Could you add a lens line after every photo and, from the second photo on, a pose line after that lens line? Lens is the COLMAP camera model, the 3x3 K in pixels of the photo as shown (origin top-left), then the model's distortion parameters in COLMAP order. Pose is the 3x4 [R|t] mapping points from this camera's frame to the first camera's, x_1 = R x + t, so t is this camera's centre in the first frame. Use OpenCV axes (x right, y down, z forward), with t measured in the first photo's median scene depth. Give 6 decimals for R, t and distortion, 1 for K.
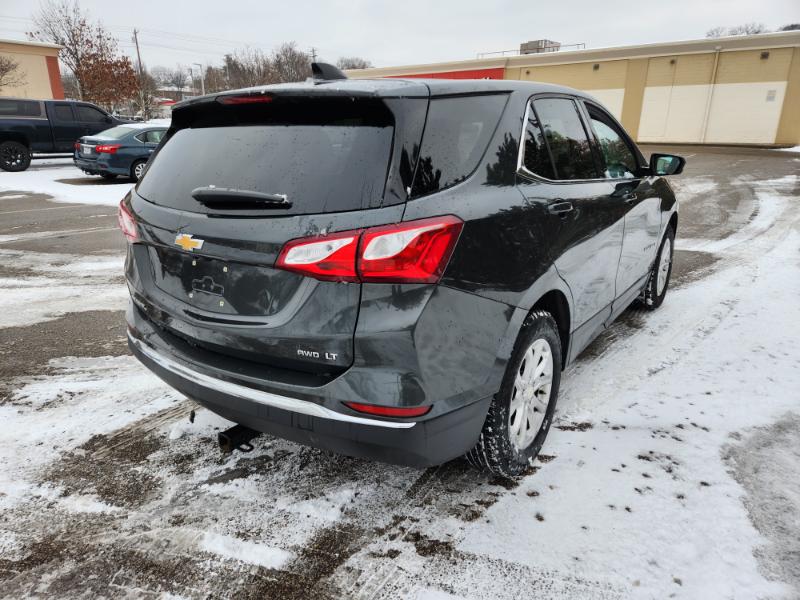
lens RADIAL K [[527.5, 0, 401.7], [0, 527.5, 302.4], [0, 0, 1]] dist [0.058162, -0.043669]
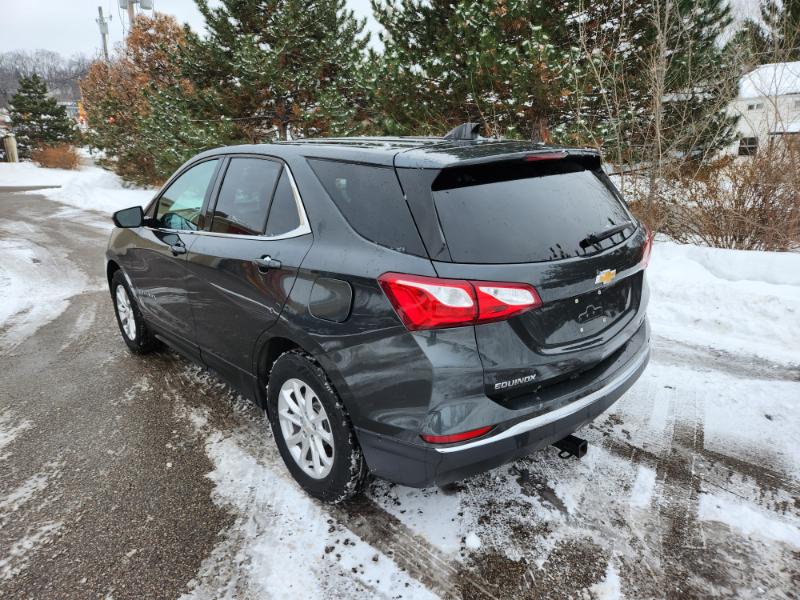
lens RADIAL K [[527.5, 0, 401.7], [0, 527.5, 301.8], [0, 0, 1]] dist [0.058162, -0.043669]
pose [[0.228392, -0.272776, 0.934575, -1.269385], [0.326515, 0.925811, 0.190424, -0.335248], [-0.917183, 0.261662, 0.300514, 0.844798]]
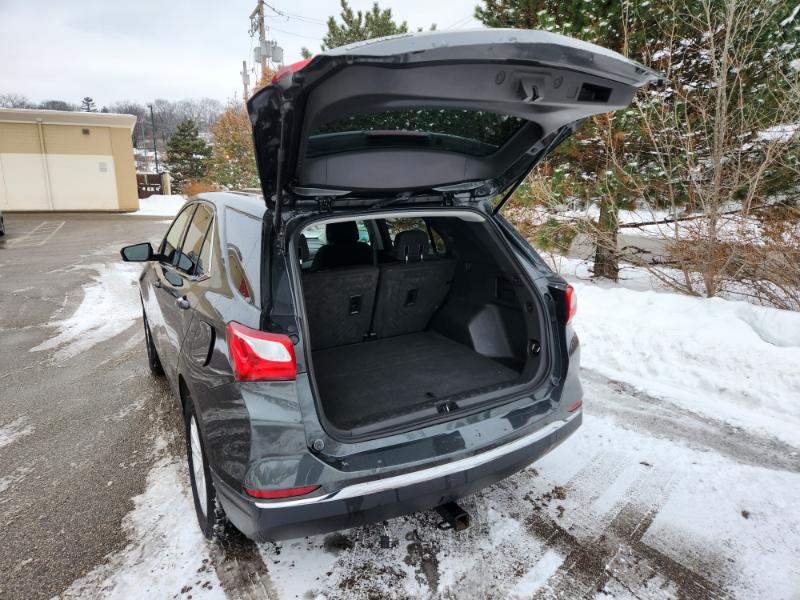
lens RADIAL K [[527.5, 0, 397.3], [0, 527.5, 298.9], [0, 0, 1]] dist [0.058162, -0.043669]
pose [[0.434551, -0.191362, 0.880083, -1.118613], [0.295556, 0.953353, 0.061360, -0.235212], [-0.850771, 0.233450, 0.470839, 0.461969]]
